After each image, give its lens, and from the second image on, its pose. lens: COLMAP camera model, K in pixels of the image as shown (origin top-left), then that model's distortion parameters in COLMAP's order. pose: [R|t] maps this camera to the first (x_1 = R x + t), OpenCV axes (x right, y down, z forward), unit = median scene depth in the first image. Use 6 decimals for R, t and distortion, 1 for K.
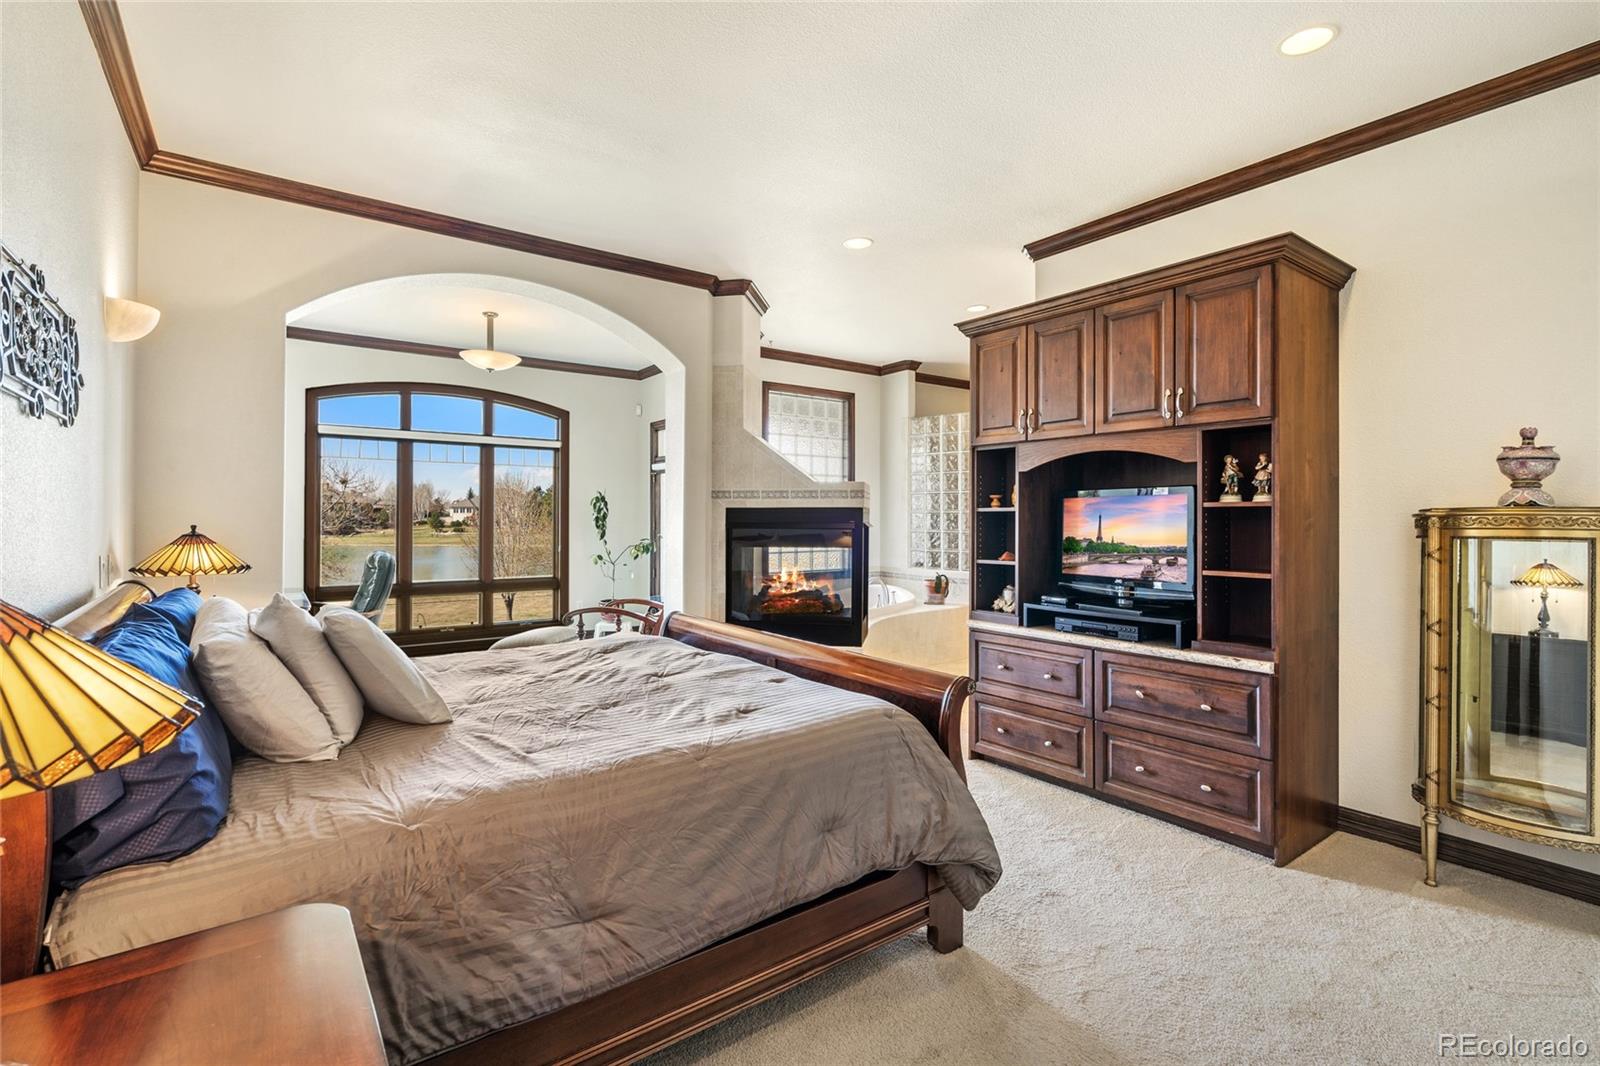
lens RADIAL K [[725.3, 0, 798.0], [0, 725.3, 522.8], [0, 0, 1]] dist [-0.003493, 0.001128]
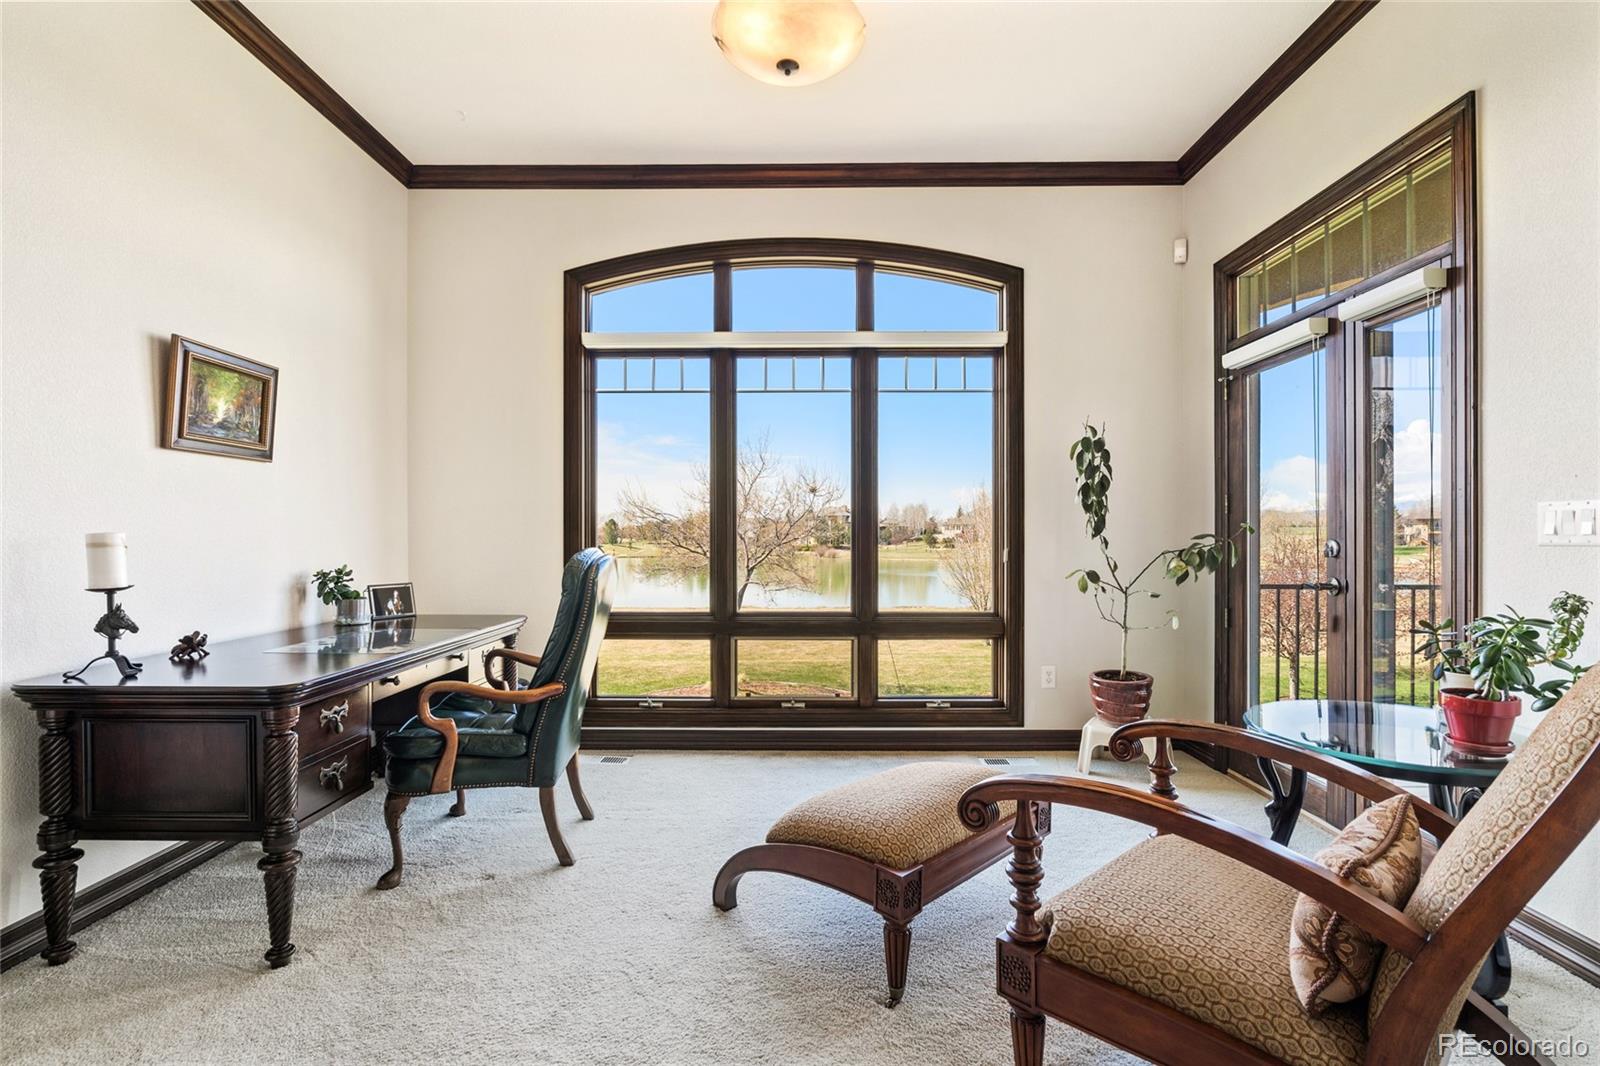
lens RADIAL K [[725.3, 0, 793.7], [0, 725.3, 533.3], [0, 0, 1]] dist [-0.003493, 0.001128]
pose [[0.796401, -0.005145, -0.604746, -0.150414], [-0.000103, 0.999963, -0.008643, 0.025070], [0.604768, 0.006946, 0.796371, 0.535715]]
